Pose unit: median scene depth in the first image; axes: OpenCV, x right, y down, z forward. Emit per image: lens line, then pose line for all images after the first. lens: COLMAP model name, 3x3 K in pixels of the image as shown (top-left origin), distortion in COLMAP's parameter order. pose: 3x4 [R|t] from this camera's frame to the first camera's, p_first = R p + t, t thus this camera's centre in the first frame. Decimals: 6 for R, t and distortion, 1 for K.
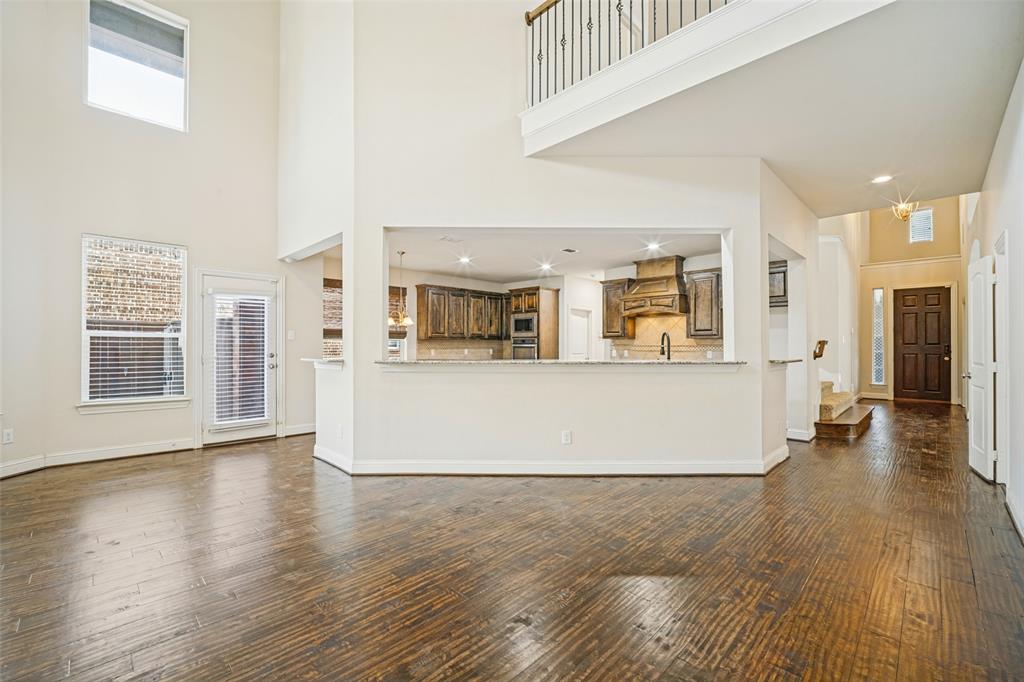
lens RADIAL K [[429.6, 0, 512.8], [0, 429.6, 341.6], [0, 0, 1]] dist [-0.010893, -0.000147]
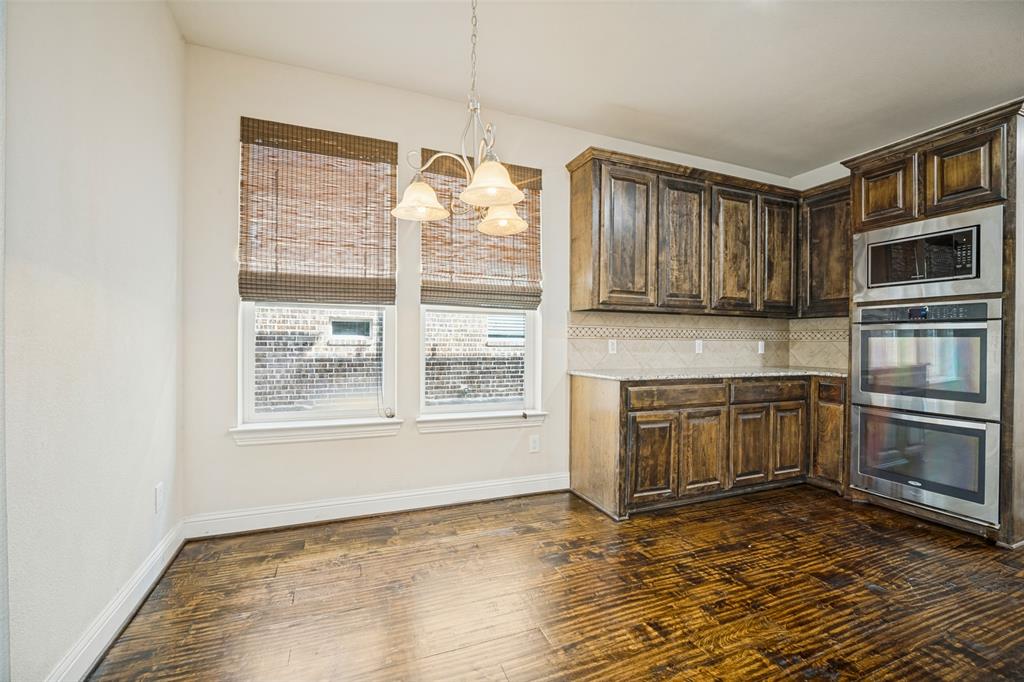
lens RADIAL K [[429.6, 0, 513.9], [0, 429.6, 340.7], [0, 0, 1]] dist [-0.010893, -0.000147]
pose [[0.920732, 0.005217, -0.390162, -0.118498], [-0.002661, 0.999971, 0.007090, 0.016722], [0.390188, -0.005490, 0.920719, 0.616656]]
